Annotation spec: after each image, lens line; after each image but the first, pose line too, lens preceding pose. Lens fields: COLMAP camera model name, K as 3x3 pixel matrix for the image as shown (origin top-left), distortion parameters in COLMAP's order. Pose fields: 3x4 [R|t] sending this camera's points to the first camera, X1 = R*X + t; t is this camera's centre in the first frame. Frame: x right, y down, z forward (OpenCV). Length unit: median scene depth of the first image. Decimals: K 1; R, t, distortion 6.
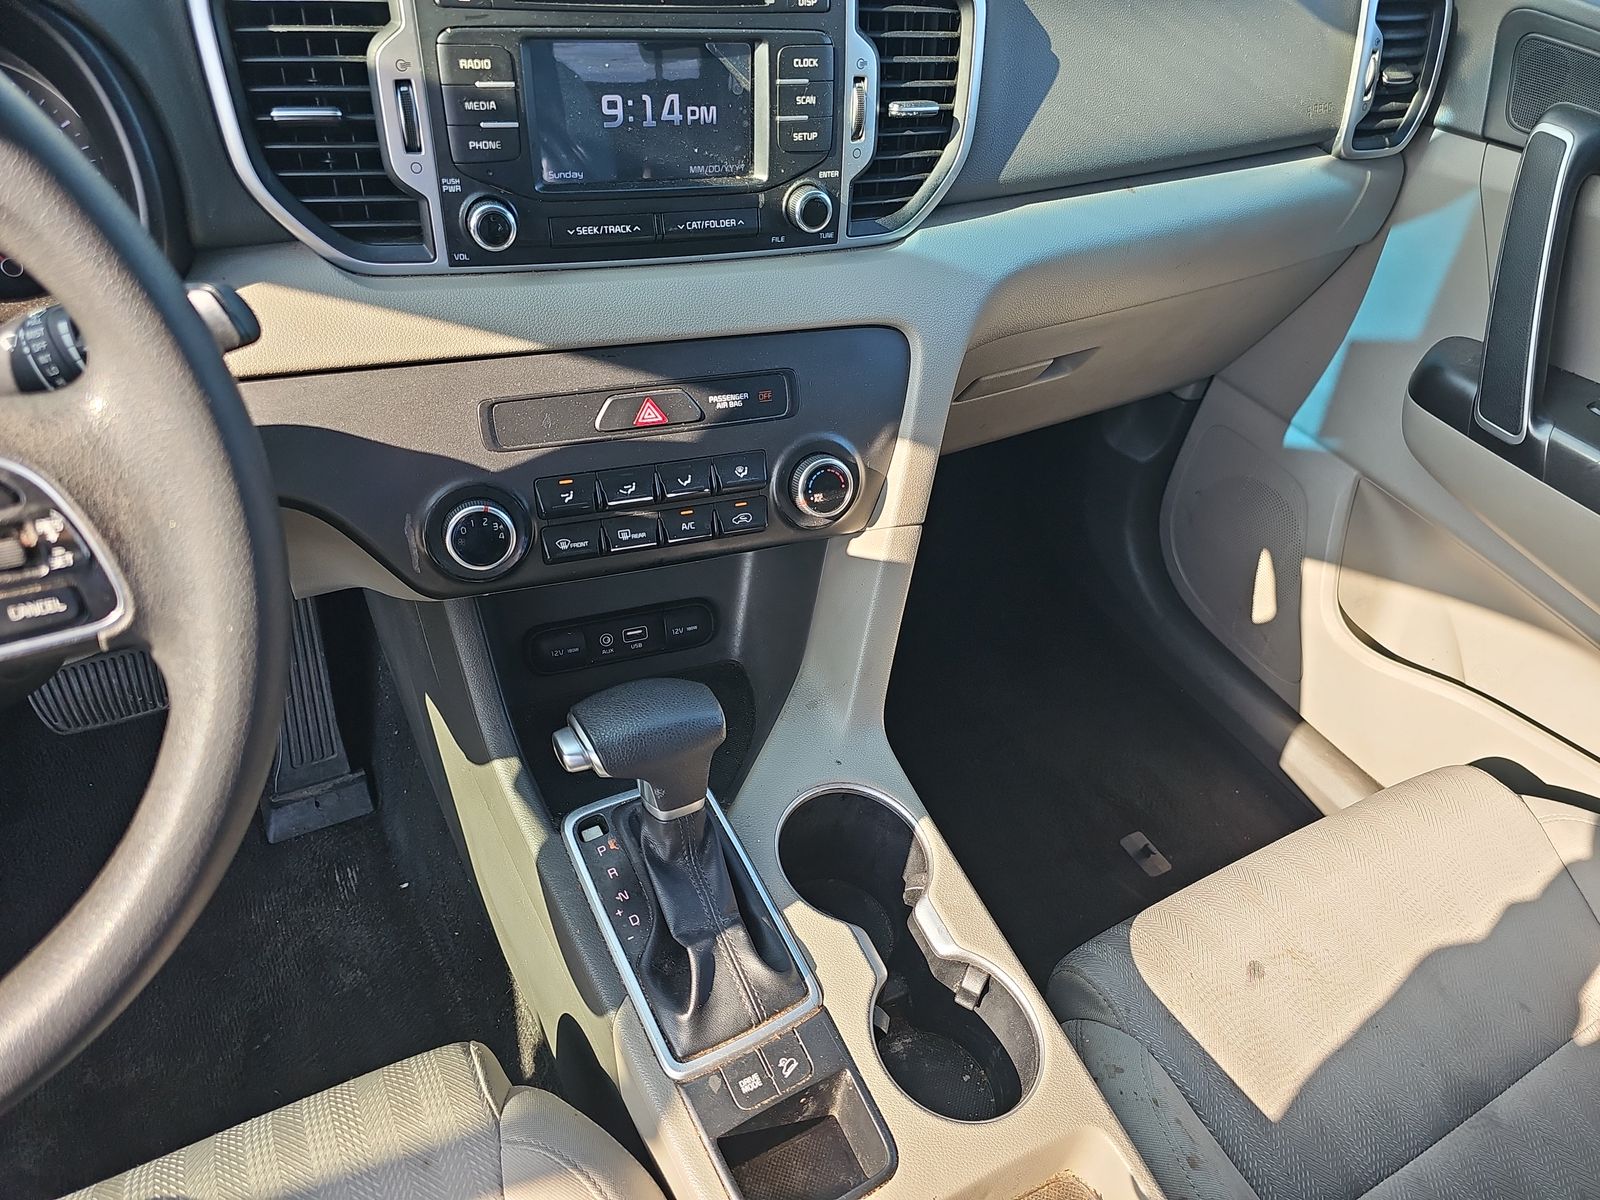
lens RADIAL K [[1073.7, 0, 800.3], [0, 1073.7, 594.6], [0, 0, 1]] dist [0.035899, -0.027765]
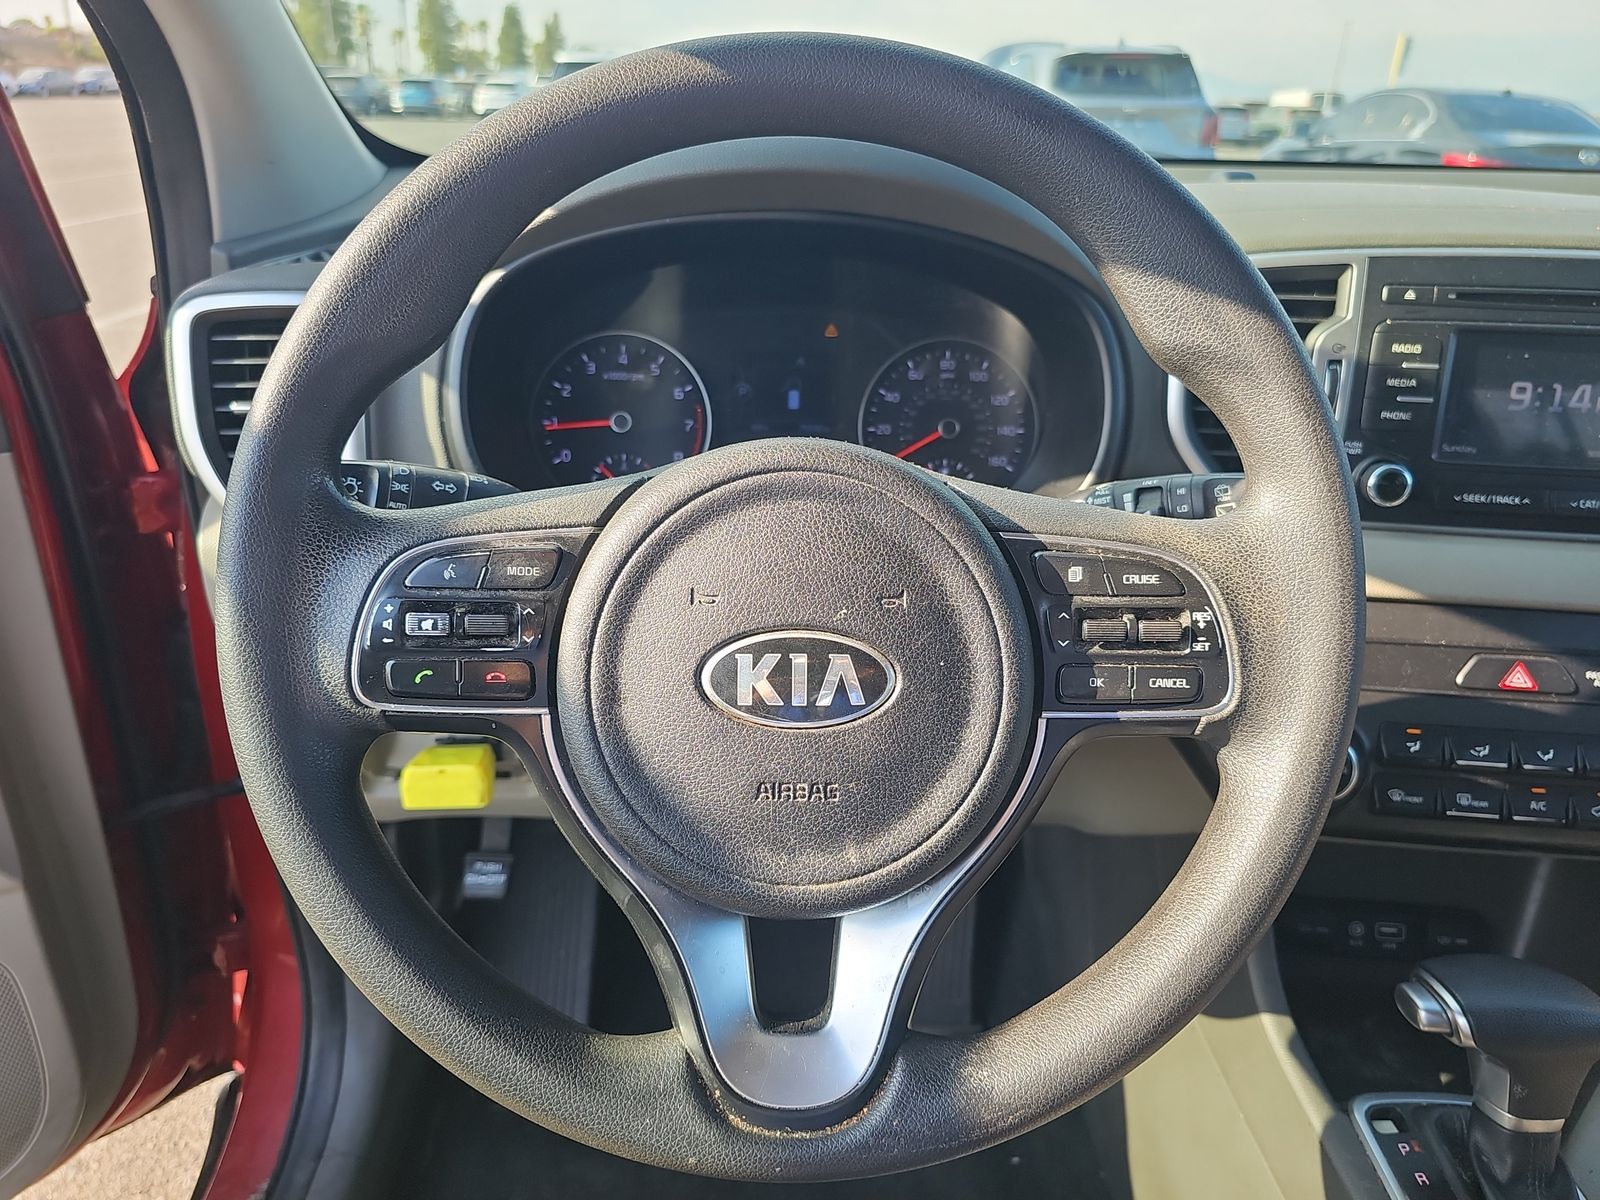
lens RADIAL K [[1073.7, 0, 808.4], [0, 1073.7, 601.0], [0, 0, 1]] dist [0.035899, -0.027765]
pose [[0.898415, 0.111929, -0.424644, -0.316811], [-0.242688, 0.932444, -0.267676, 0.188888], [0.365996, 0.343540, 0.864886, -0.103757]]
